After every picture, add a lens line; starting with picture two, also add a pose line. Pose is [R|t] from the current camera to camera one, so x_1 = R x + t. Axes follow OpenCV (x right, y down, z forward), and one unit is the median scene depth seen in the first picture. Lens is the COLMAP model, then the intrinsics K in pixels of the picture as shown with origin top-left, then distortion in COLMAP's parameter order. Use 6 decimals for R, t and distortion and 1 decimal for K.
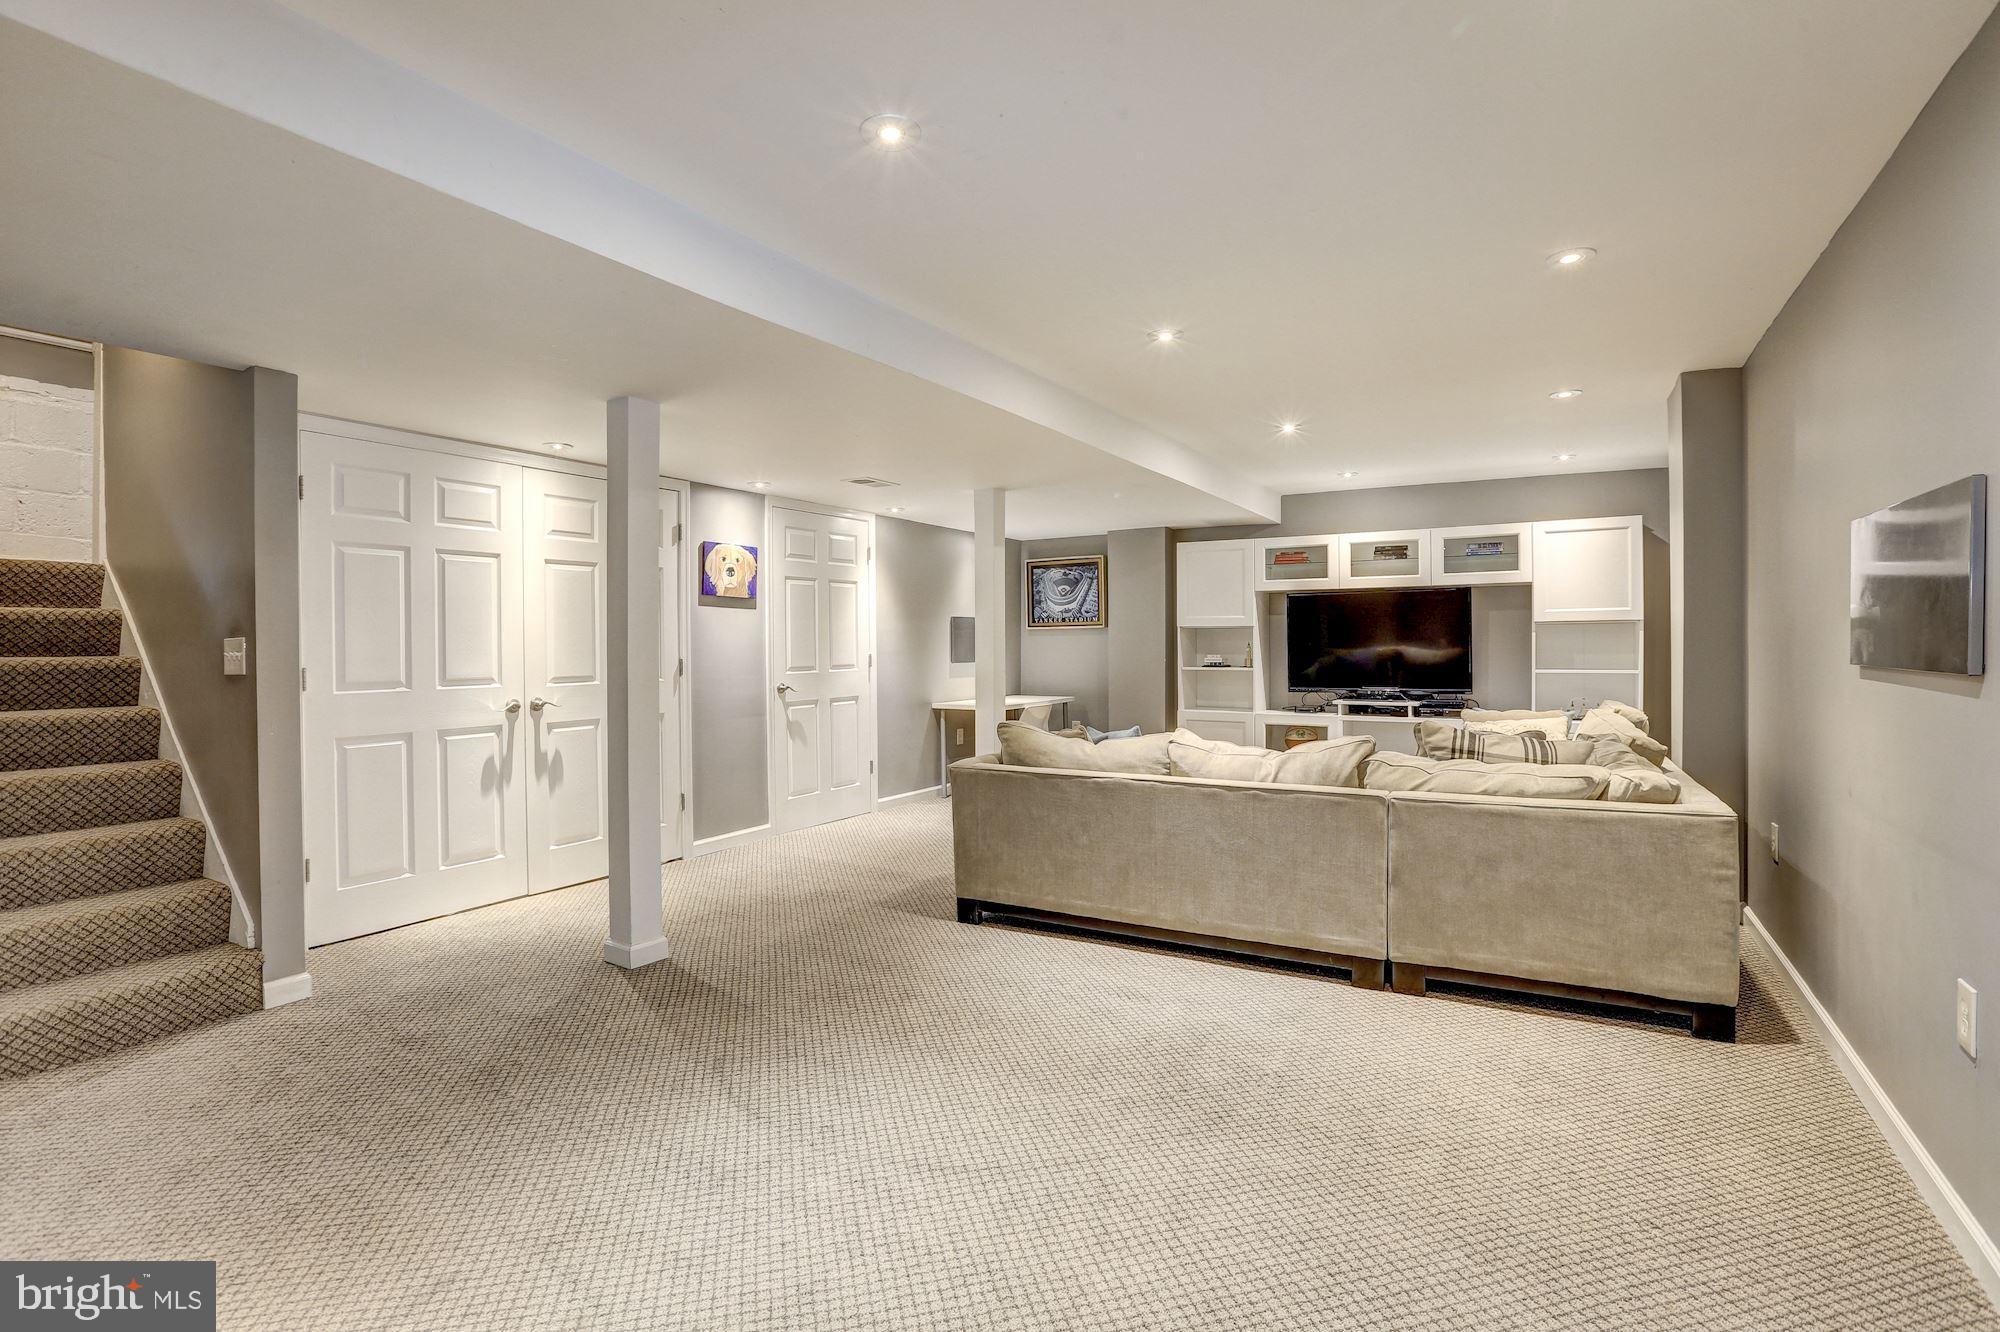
lens RADIAL K [[965.3, 0, 1004.8], [0, 965.3, 634.6], [0, 0, 1]] dist [-0.012971, 0.000054]
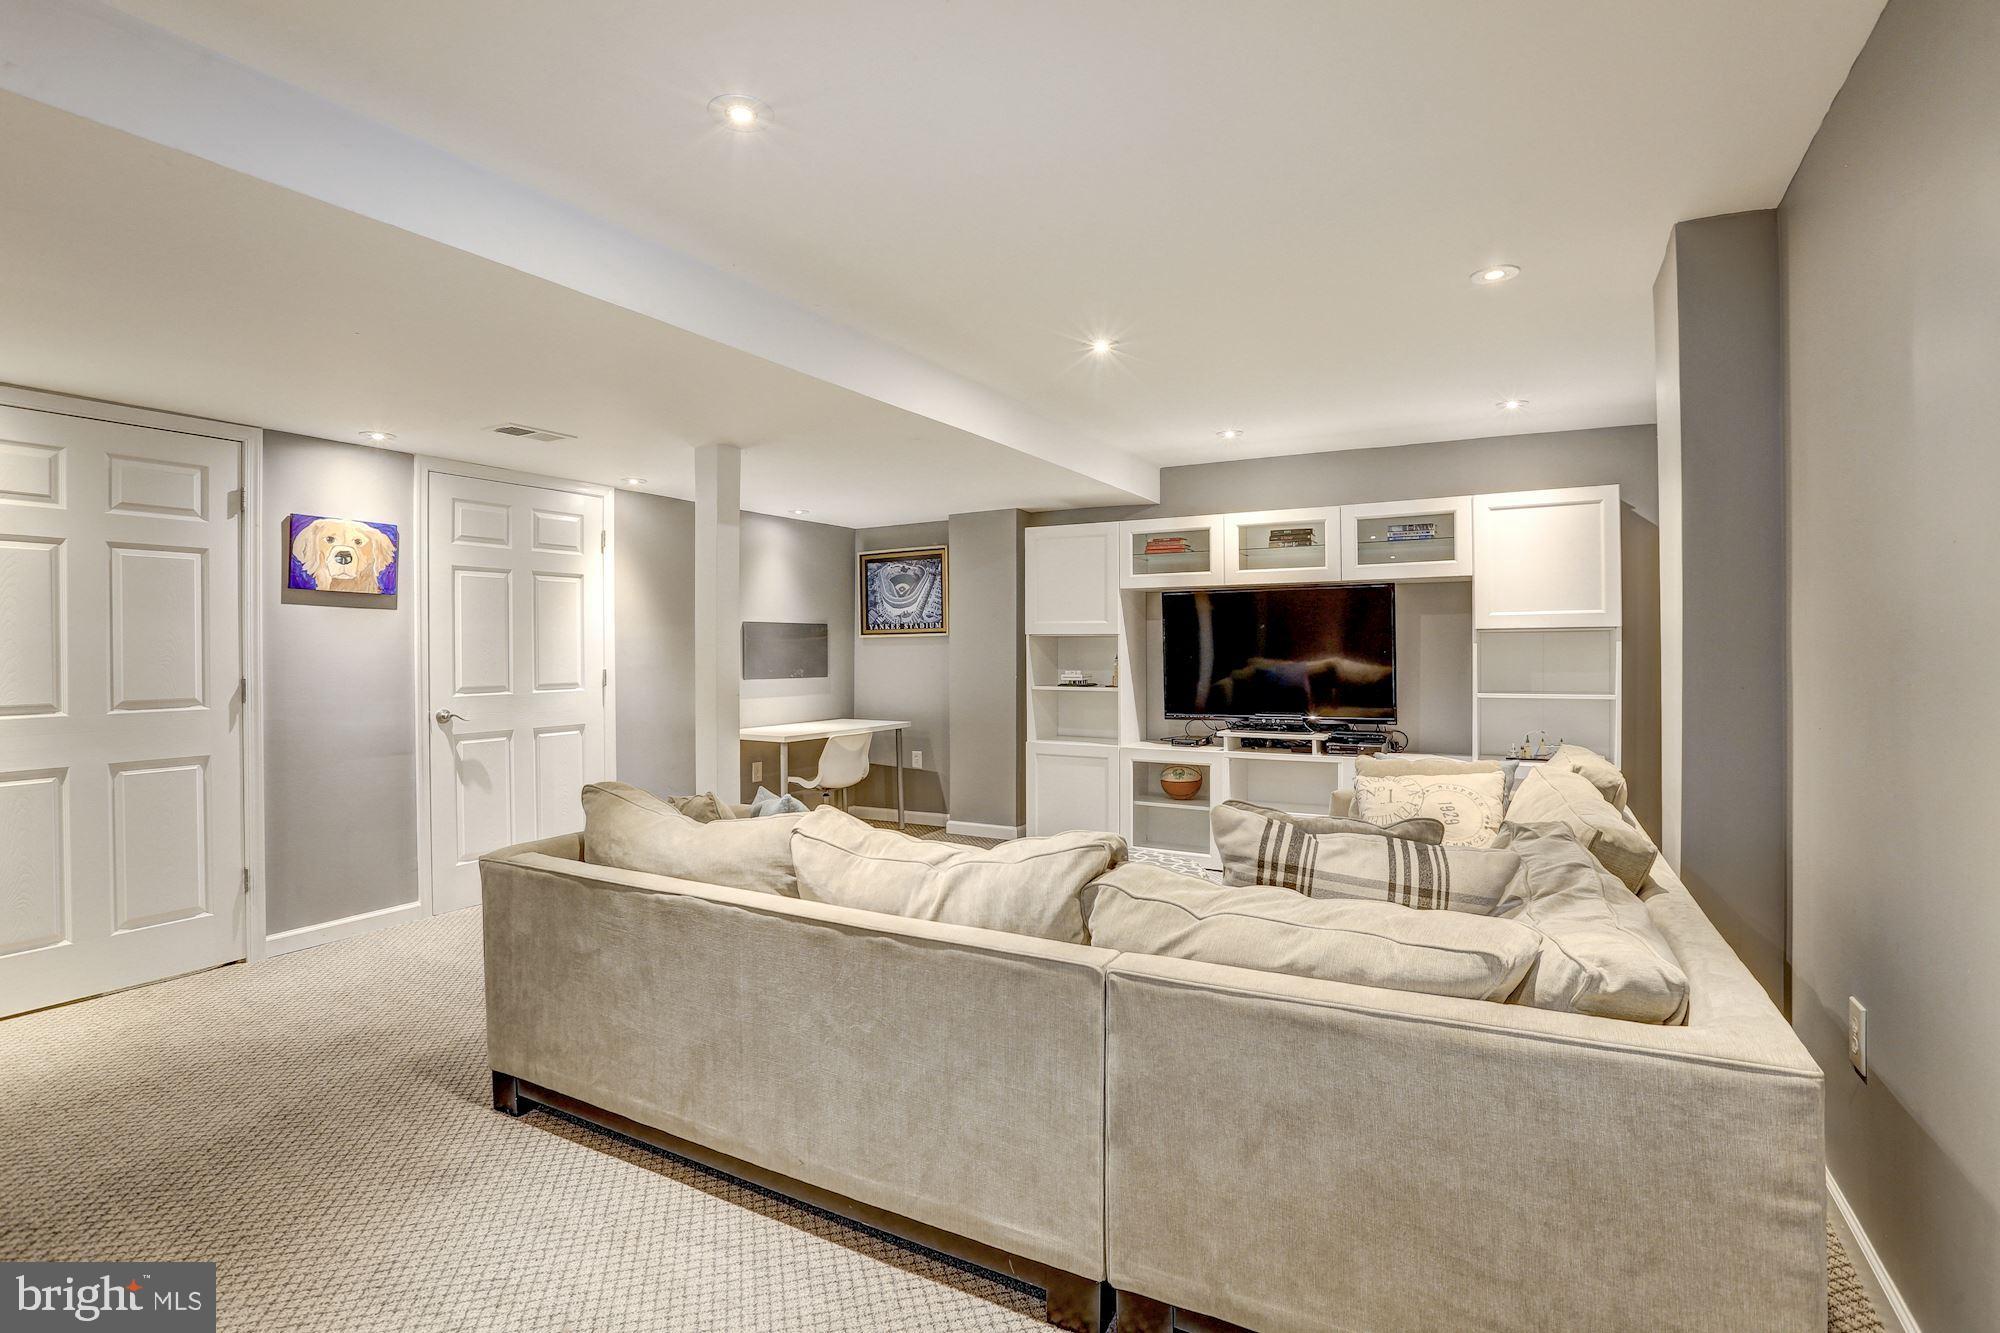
lens RADIAL K [[930.1, 0, 996.7], [0, 930.1, 637.1], [0, 0, 1]] dist [-0.030757, 0.008878]
pose [[0.999876, 0.002350, -0.015564, 0.198724], [-0.002445, 0.999979, -0.006058, -0.002025], [0.015549, 0.006095, 0.999861, 0.291020]]
